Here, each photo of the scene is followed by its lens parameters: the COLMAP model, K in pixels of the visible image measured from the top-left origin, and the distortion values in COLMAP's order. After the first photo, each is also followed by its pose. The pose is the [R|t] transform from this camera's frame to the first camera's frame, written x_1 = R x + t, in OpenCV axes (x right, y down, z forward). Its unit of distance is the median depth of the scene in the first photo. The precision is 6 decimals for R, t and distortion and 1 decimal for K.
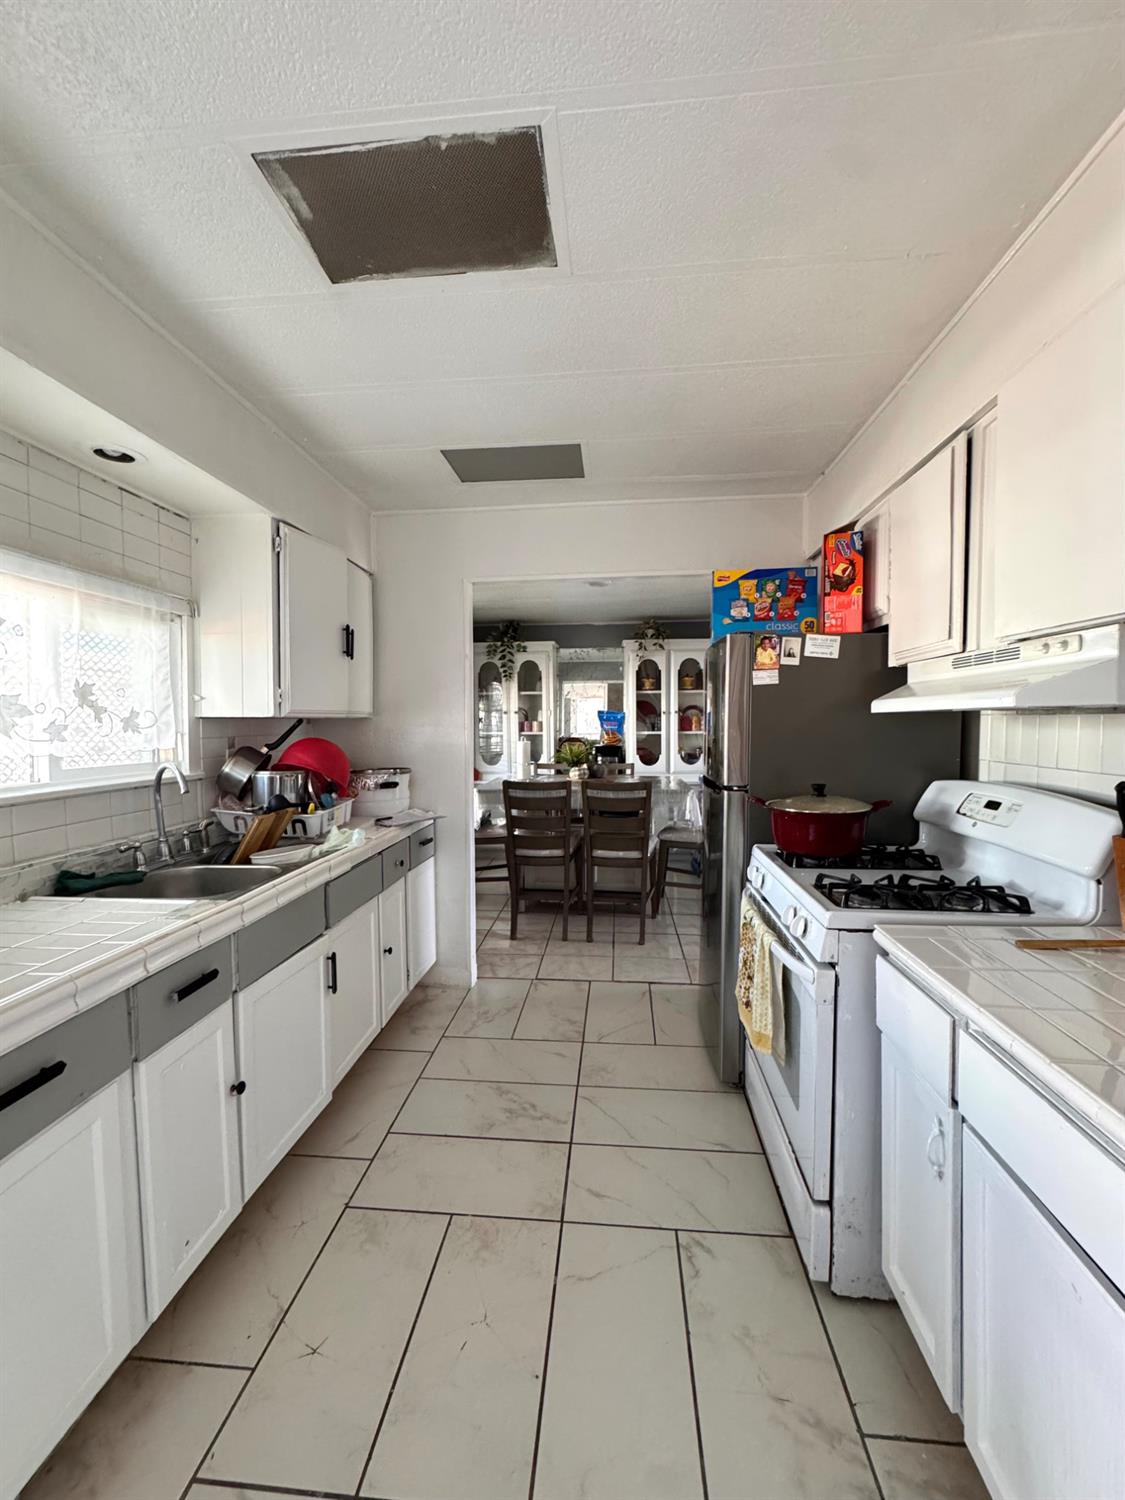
lens RADIAL K [[597.6, 0, 564.9], [0, 597.6, 748.0], [0, 0, 1]] dist [-0.004811, 0.000818]
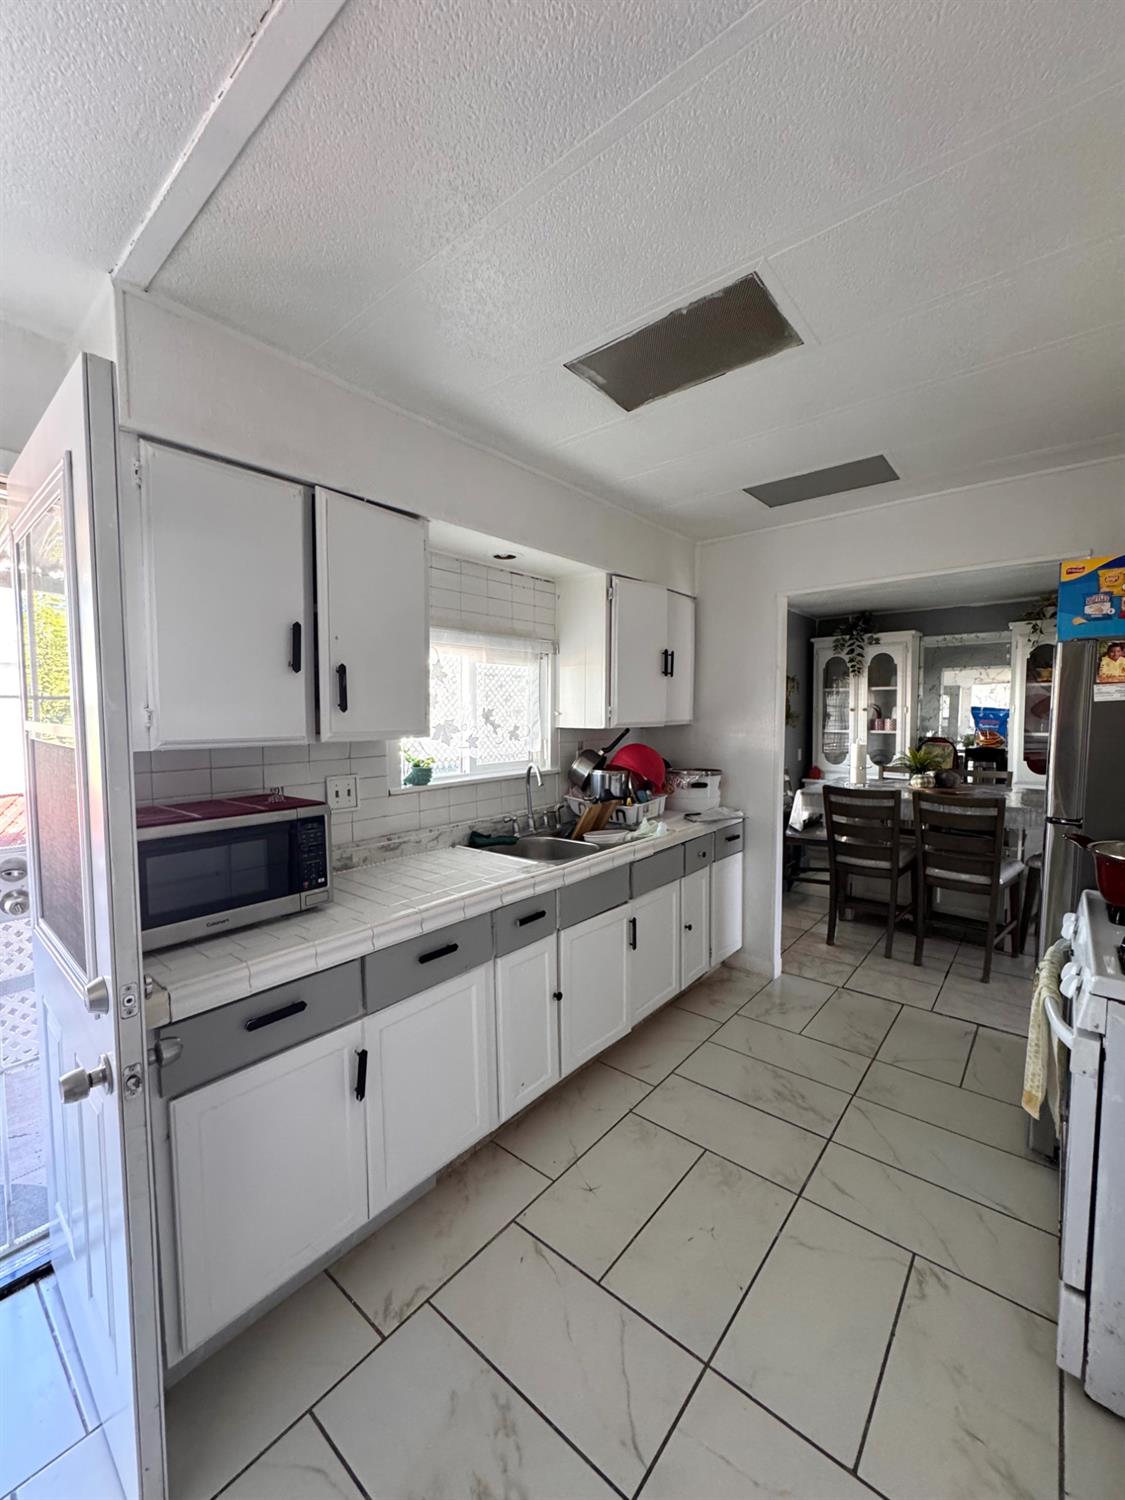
lens RADIAL K [[597.6, 0, 564.9], [0, 597.6, 748.0], [0, 0, 1]] dist [-0.004811, 0.000818]
pose [[0.824322, 0.035320, -0.565018, 0.161636], [-0.022013, 0.999297, 0.030353, -0.044758], [0.565693, -0.012583, 0.824520, -0.106858]]
